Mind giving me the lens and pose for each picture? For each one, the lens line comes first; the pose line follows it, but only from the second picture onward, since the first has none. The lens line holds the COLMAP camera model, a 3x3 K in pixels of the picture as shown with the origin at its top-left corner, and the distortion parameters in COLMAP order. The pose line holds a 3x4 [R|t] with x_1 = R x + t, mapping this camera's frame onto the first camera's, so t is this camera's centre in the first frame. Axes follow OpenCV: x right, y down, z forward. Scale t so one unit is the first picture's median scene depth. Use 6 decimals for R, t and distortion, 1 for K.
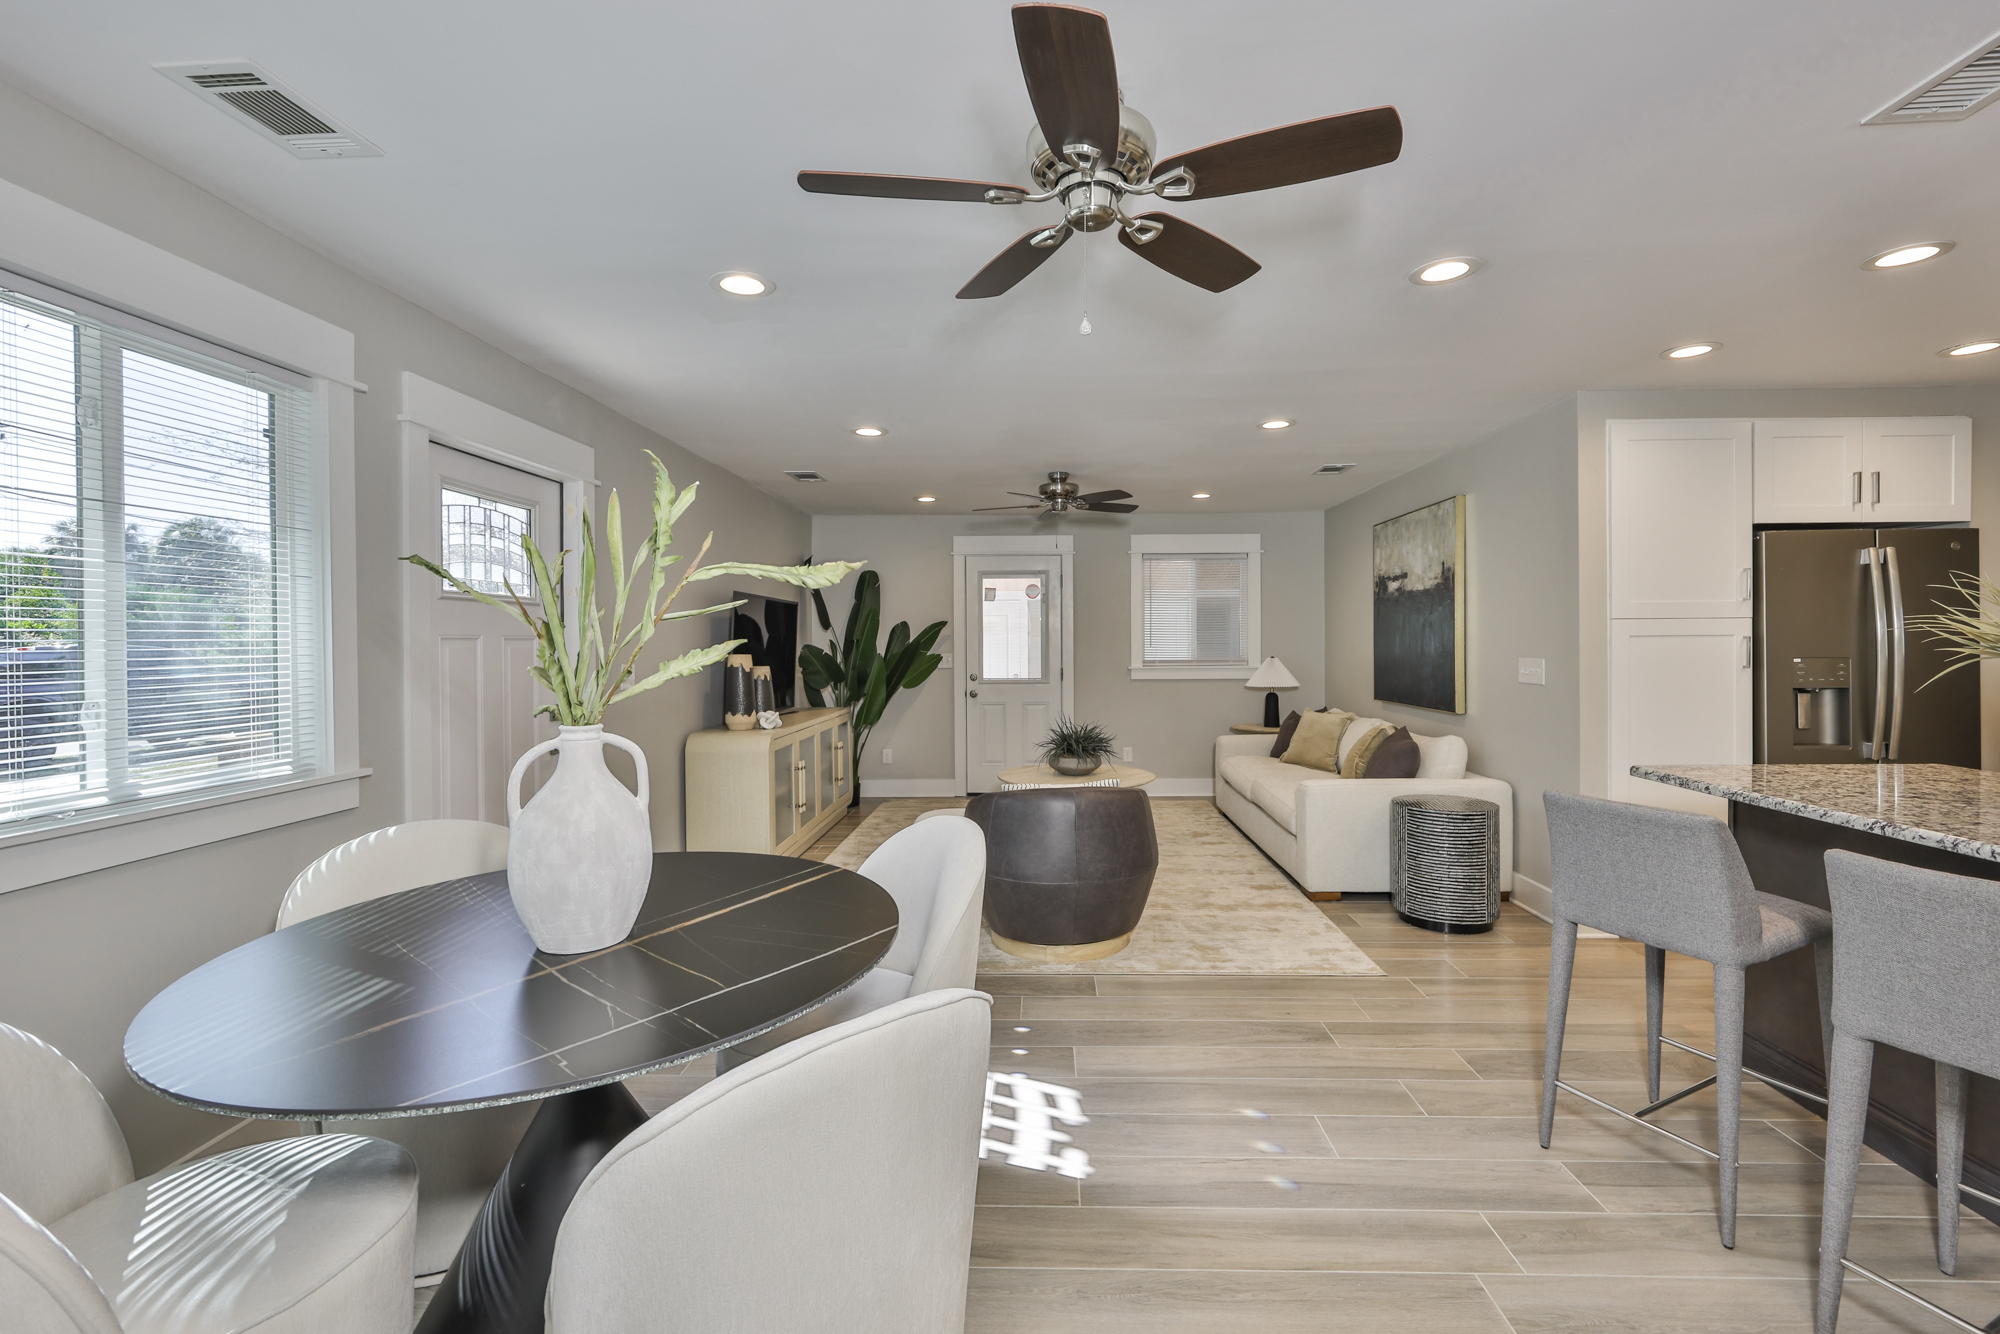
lens RADIAL K [[872.0, 0, 1023.7], [0, 872.0, 640.8], [0, 0, 1]] dist [-0.000368, 0.000017]
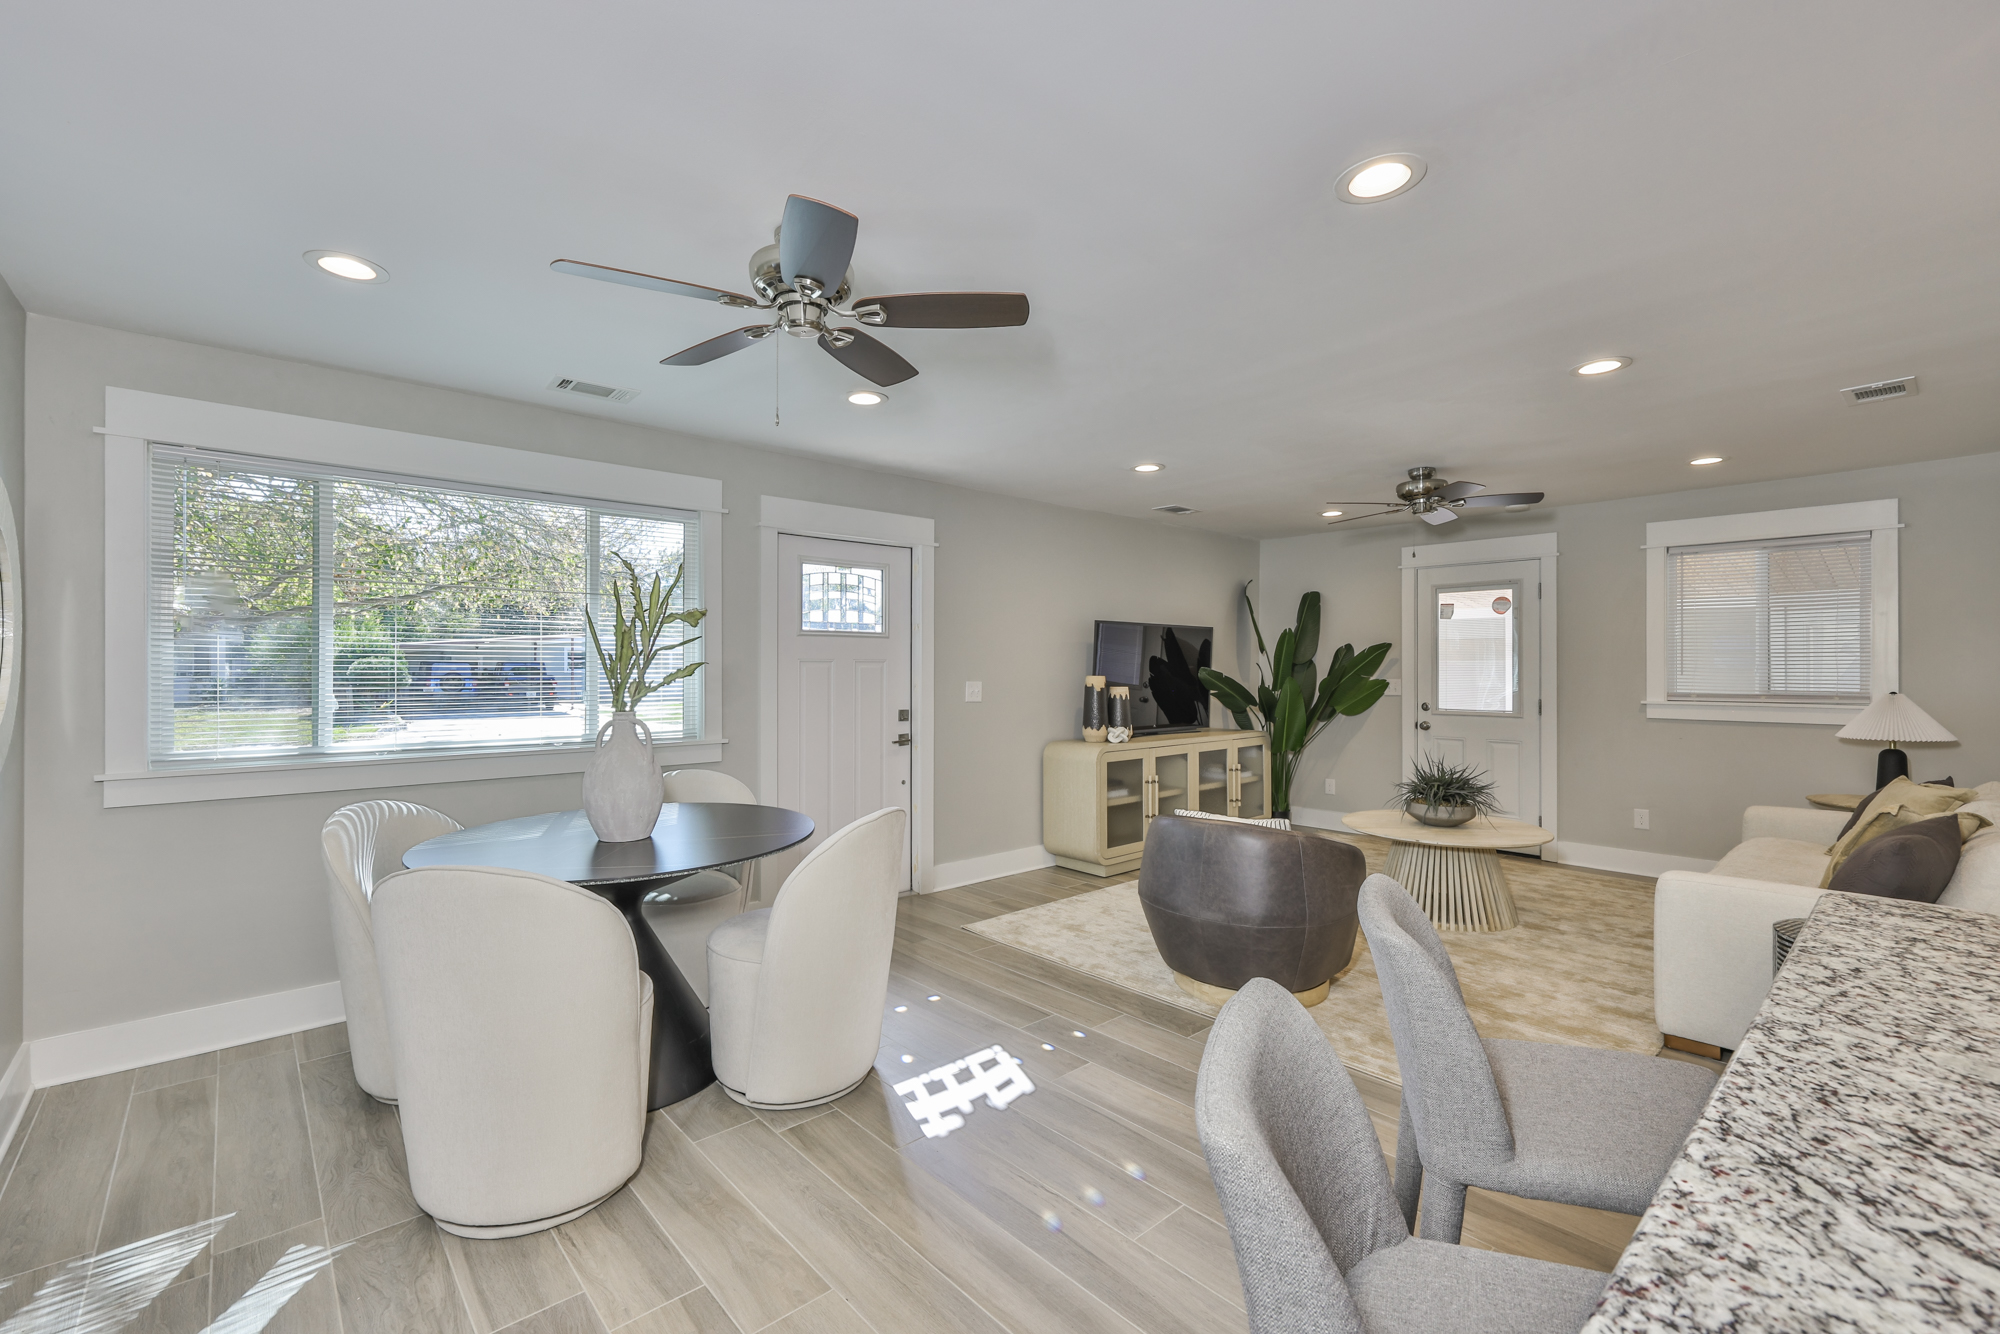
lens RADIAL K [[864.1, 0, 984.1], [0, 864.1, 659.1], [0, 0, 1]] dist [-0.002553, -0.000247]
pose [[0.678281, 0.000053, -0.734802, 0.357336], [-0.004060, 0.999985, -0.003676, -0.001357], [0.734791, 0.005477, 0.678271, 0.107143]]
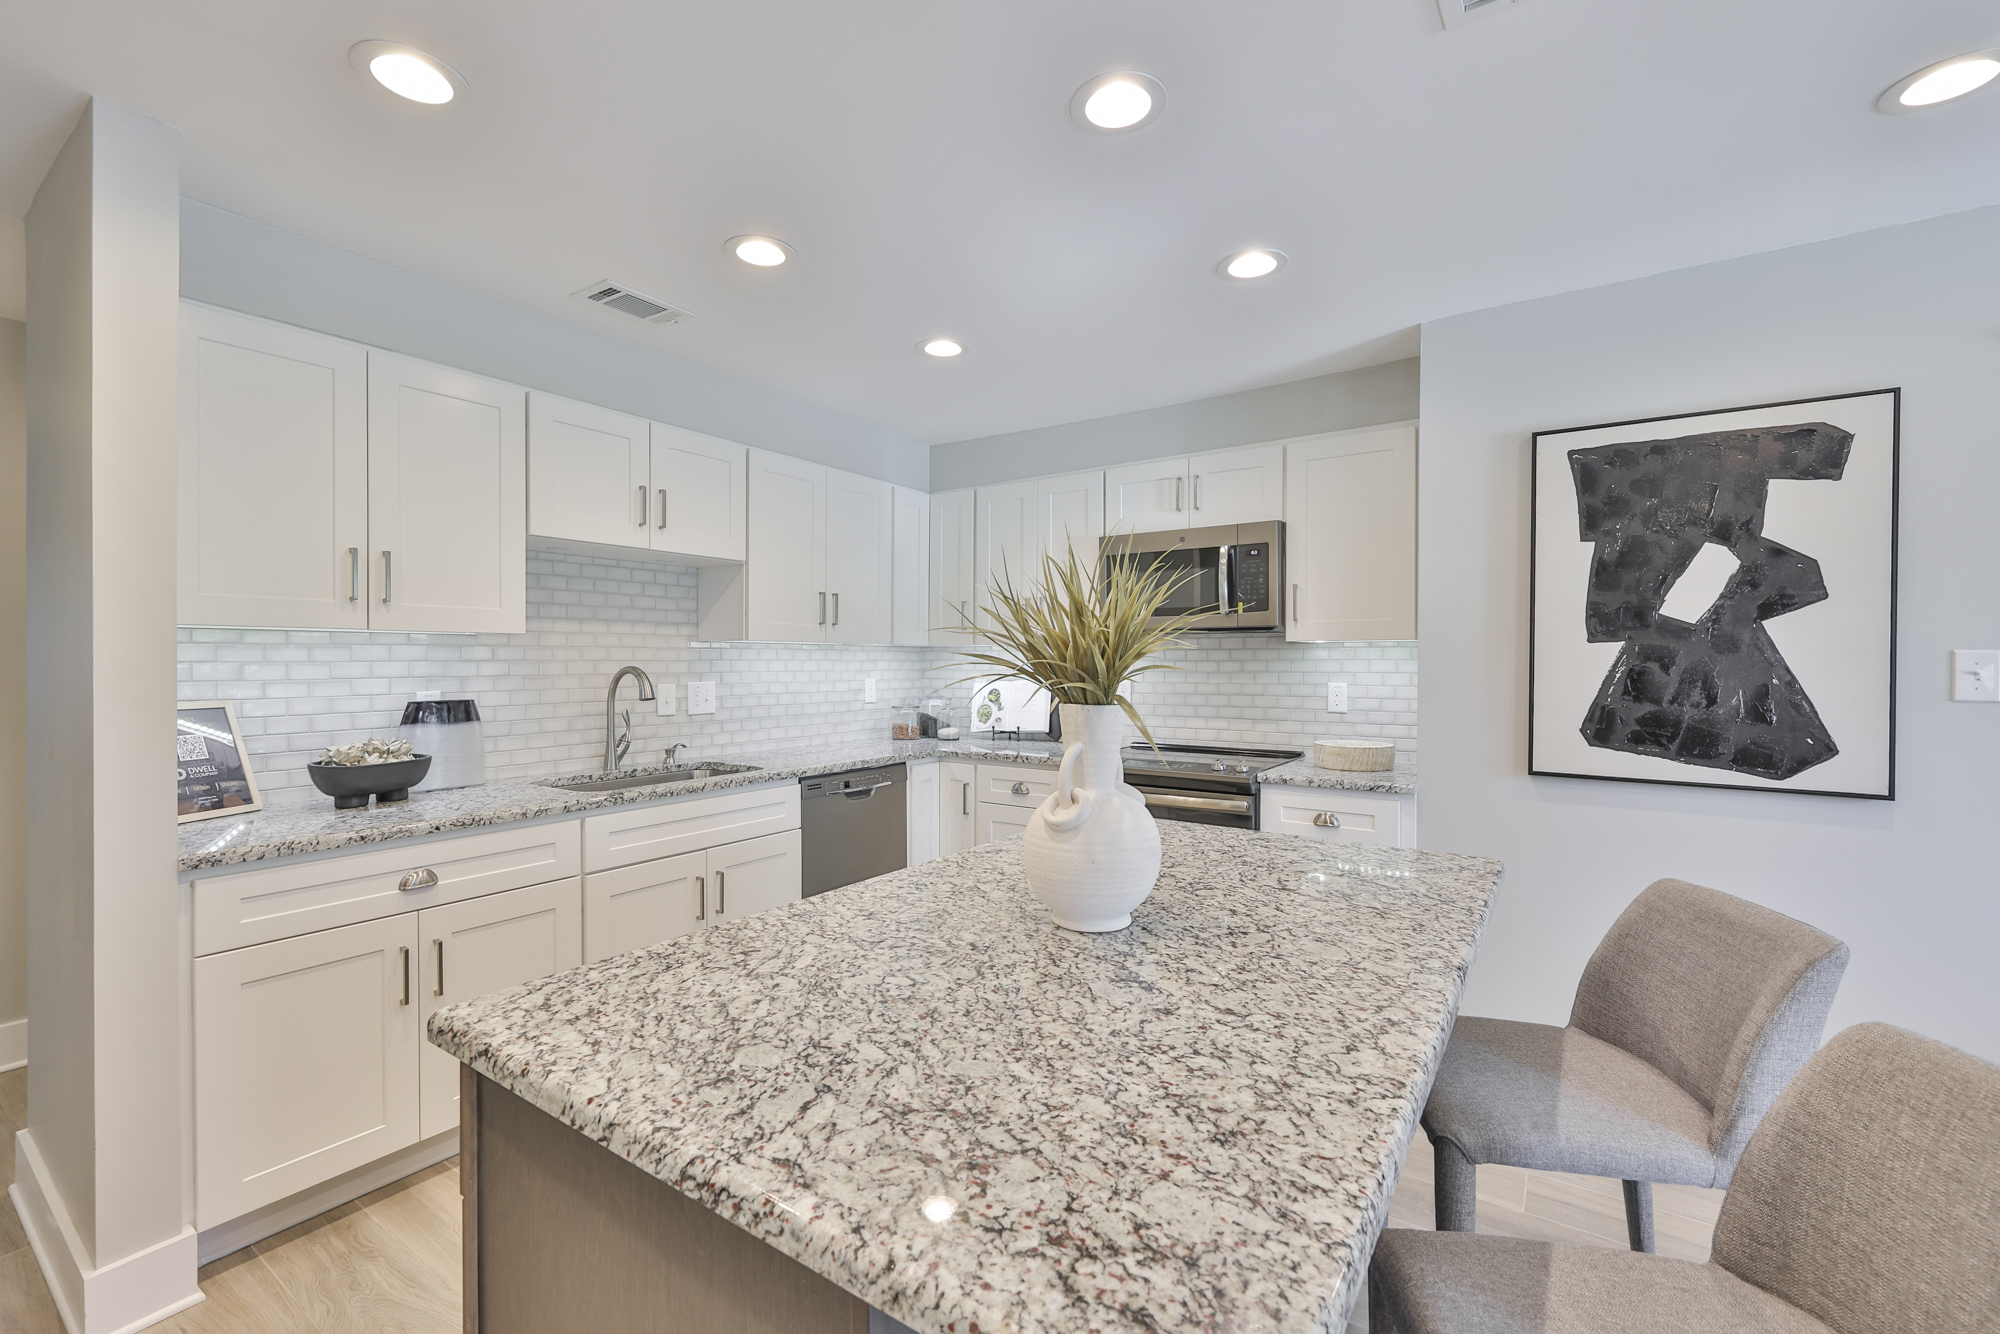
lens RADIAL K [[862.9, 0, 994.6], [0, 862.9, 673.0], [0, 0, 1]] dist [-0.001938, -0.000056]
pose [[-0.835383, 0.001153, 0.549667, 0.315826], [0.008564, 0.999904, 0.010918, -0.001493], [-0.549601, 0.013828, -0.835313, 0.553966]]
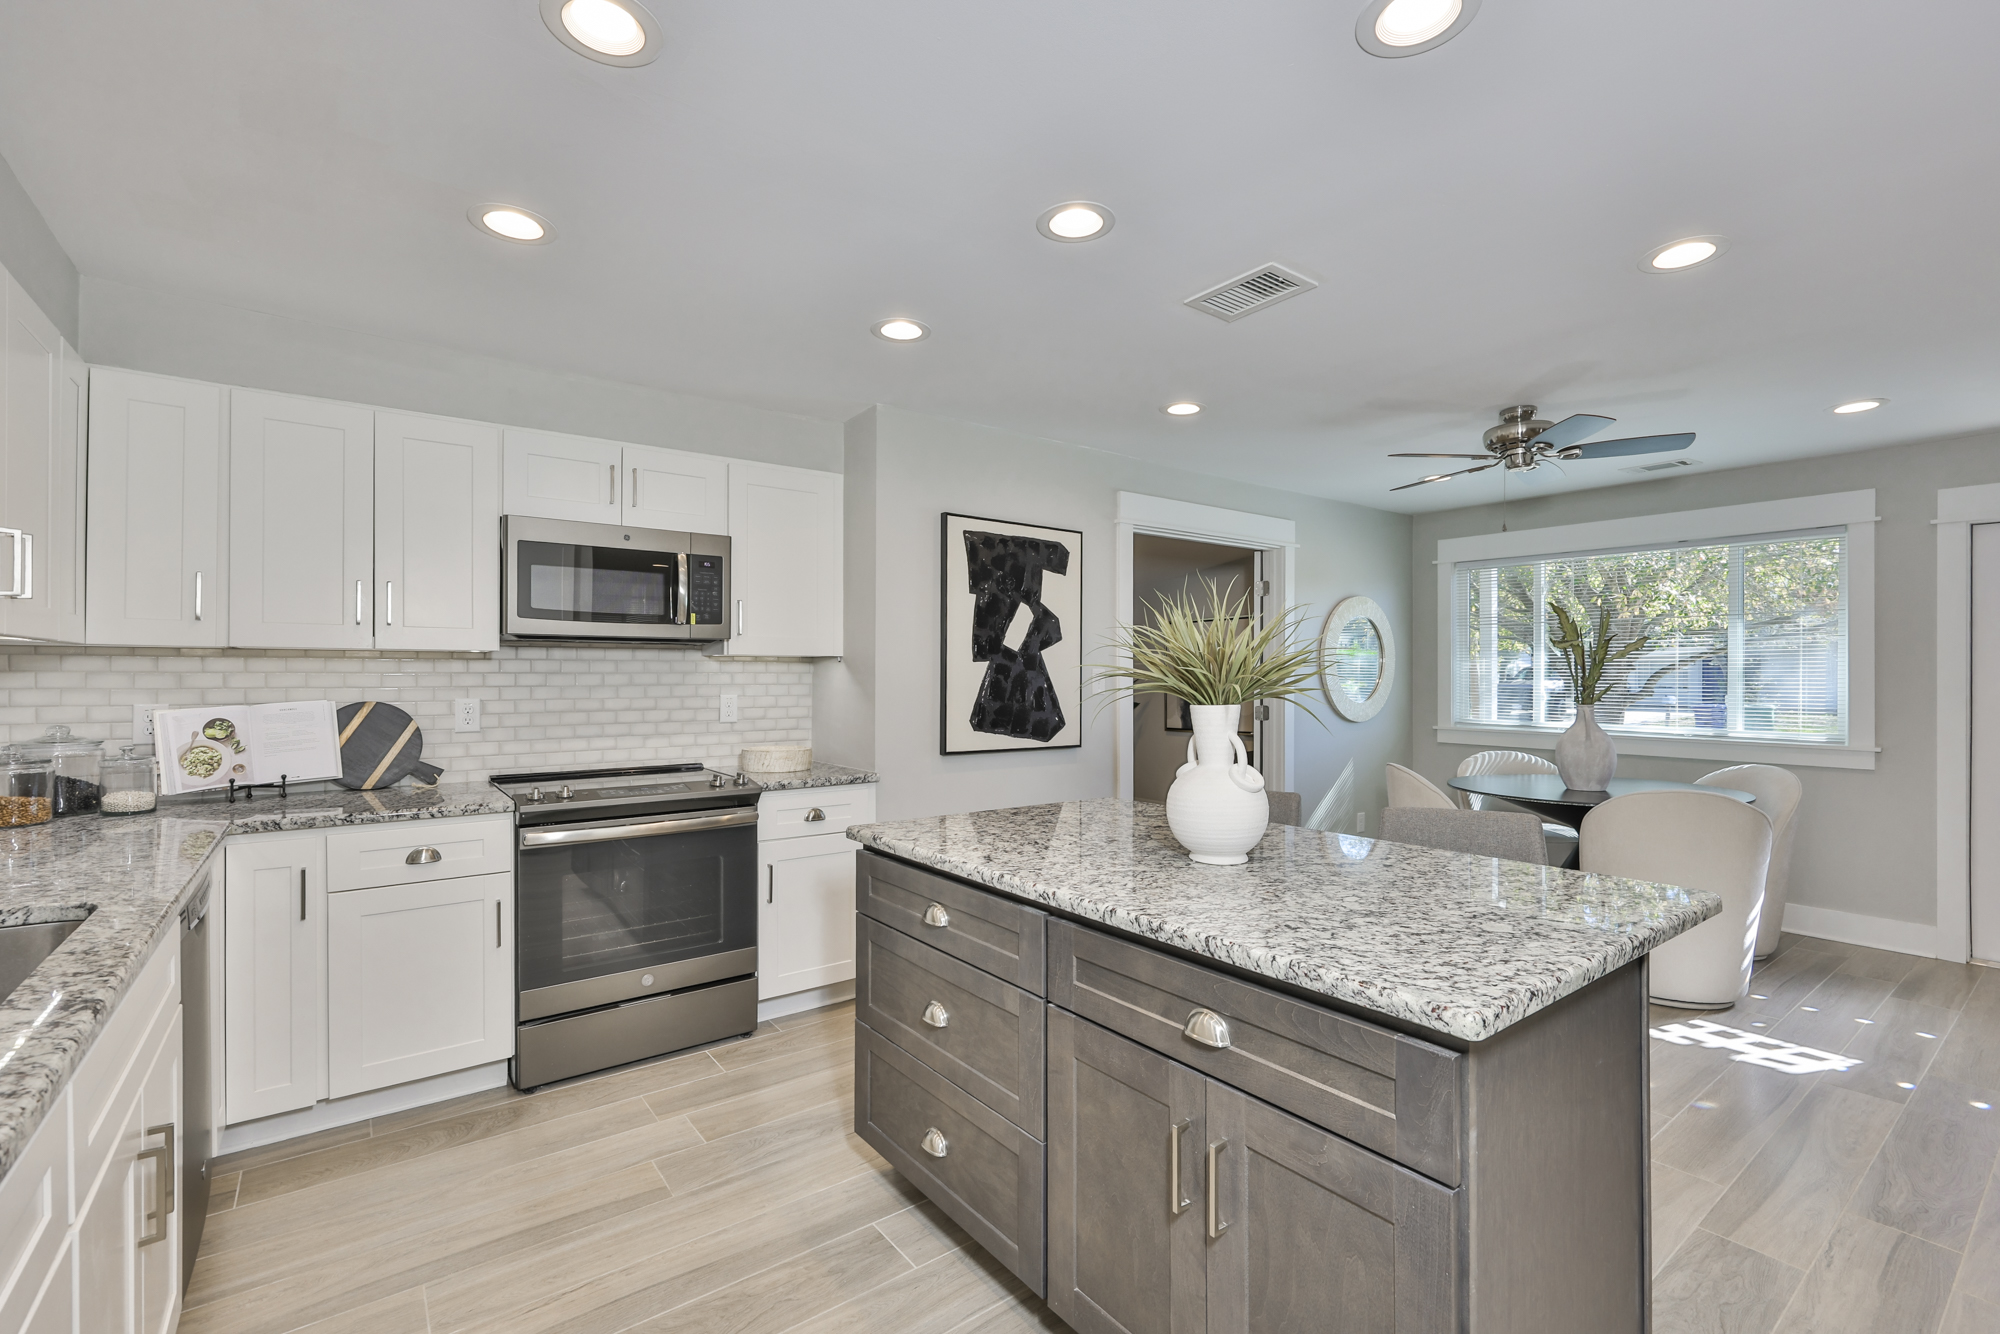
lens RADIAL K [[862.7, 0, 1027.3], [0, 862.7, 671.7], [0, 0, 1]] dist [-0.000877, -0.000258]
pose [[-0.768930, 0.005361, -0.639310, 0.687216], [0.003936, 0.999986, 0.003653, -0.004230], [0.639320, 0.000292, -0.768940, 0.550217]]
